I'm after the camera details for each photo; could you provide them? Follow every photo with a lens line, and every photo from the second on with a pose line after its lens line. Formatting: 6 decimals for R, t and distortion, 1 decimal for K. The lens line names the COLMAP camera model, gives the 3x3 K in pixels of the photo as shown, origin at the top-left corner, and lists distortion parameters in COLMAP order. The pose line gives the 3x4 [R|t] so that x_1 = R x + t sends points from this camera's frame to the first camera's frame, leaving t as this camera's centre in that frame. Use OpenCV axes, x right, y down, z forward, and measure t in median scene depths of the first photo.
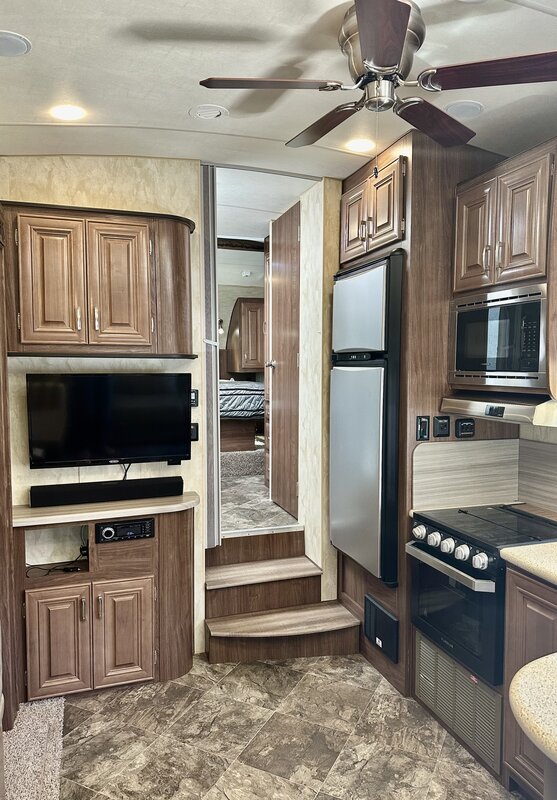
lens RADIAL K [[569.7, 0, 280.0], [0, 569.7, 399.3], [0, 0, 1]] dist [0.022699, -0.001629]
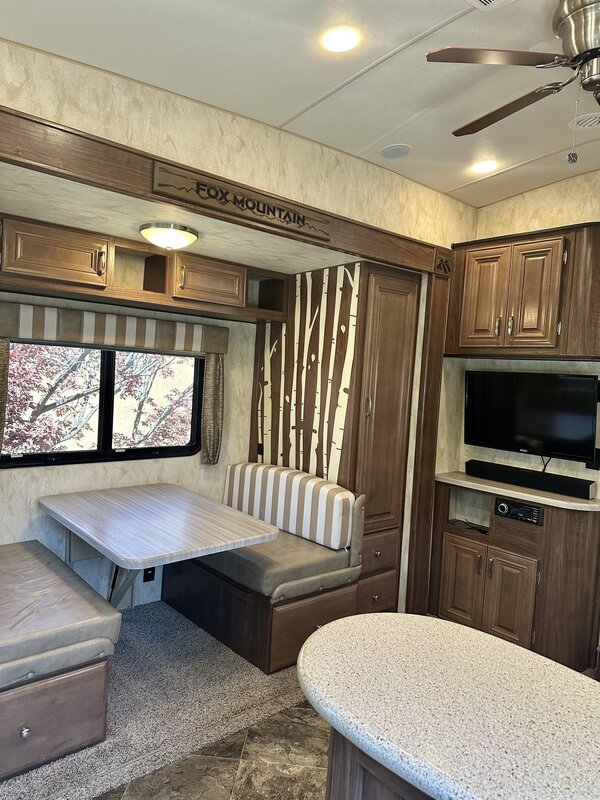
lens RADIAL K [[561.6, 0, 300.0], [0, 561.6, 402.7], [0, 0, 1]] dist [0.008527, -0.000512]
pose [[0.368417, 0.074195, -0.926695, 0.592662], [-0.110111, 0.993276, 0.035750, 0.023711], [0.923117, 0.088868, 0.374110, 0.164707]]
